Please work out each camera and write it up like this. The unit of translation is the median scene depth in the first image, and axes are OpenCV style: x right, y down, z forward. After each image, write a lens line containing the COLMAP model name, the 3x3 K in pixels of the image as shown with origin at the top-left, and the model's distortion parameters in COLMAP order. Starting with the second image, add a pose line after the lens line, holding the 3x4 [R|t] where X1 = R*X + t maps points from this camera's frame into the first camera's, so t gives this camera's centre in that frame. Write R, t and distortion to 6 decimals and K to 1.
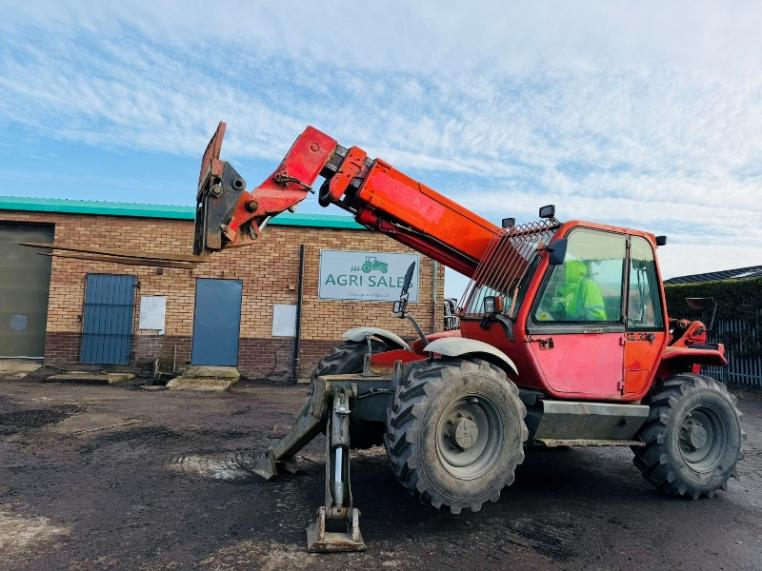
lens RADIAL K [[529.1, 0, 383.7], [0, 529.1, 282.3], [0, 0, 1]] dist [0.052092, -0.057069]
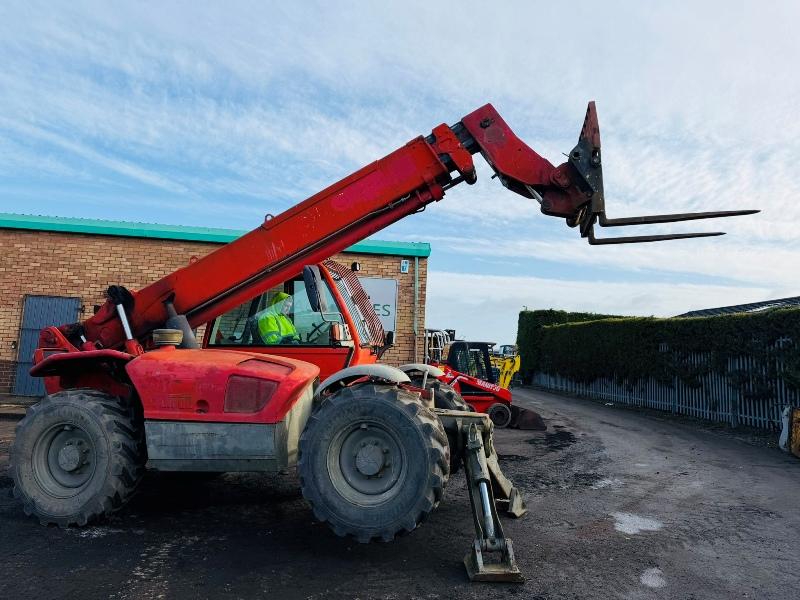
lens RADIAL K [[555.5, 0, 405.6], [0, 555.5, 295.5], [0, 0, 1]] dist [0.052092, -0.057069]
pose [[0.999852, 0.014747, 0.008881, 0.115905], [-0.014458, 0.999392, -0.031721, 0.007216], [-0.009343, 0.031588, 0.999457, 0.070886]]
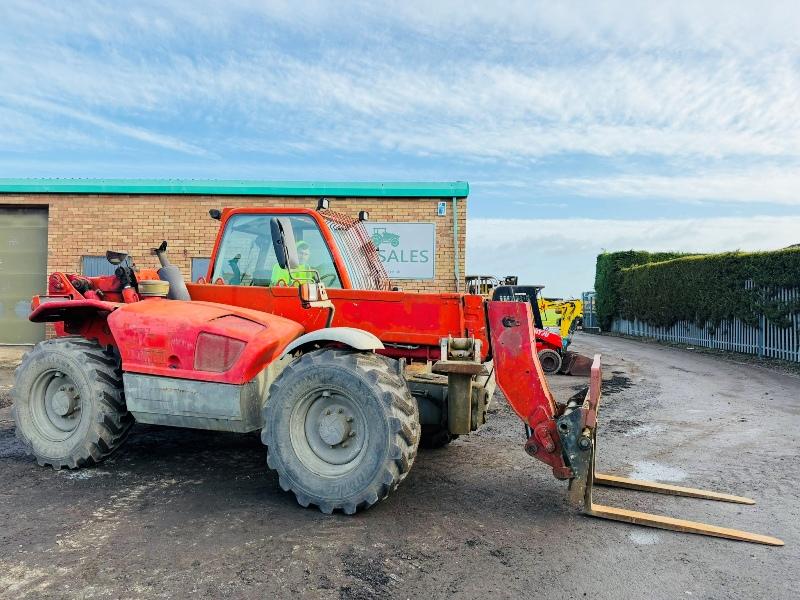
lens RADIAL K [[555.5, 0, 404.5], [0, 555.5, 304.1], [0, 0, 1]] dist [0.052092, -0.057069]
pose [[0.989080, -0.019242, -0.146118, 0.234374], [0.029144, 0.997398, 0.065935, 0.028733], [0.144469, -0.069474, 0.987067, 0.135916]]
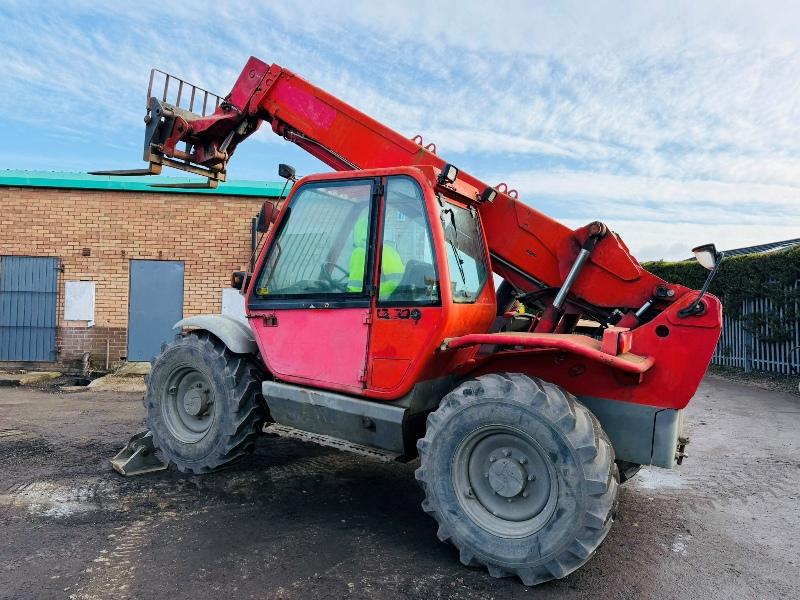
lens RADIAL K [[555.5, 0, 403.7], [0, 555.5, 300.4], [0, 0, 1]] dist [0.052092, -0.057069]
pose [[0.999884, -0.015022, 0.002673, 0.124468], [0.014841, 0.998185, 0.058359, 0.017418], [-0.003545, -0.058313, 0.998292, 0.151414]]
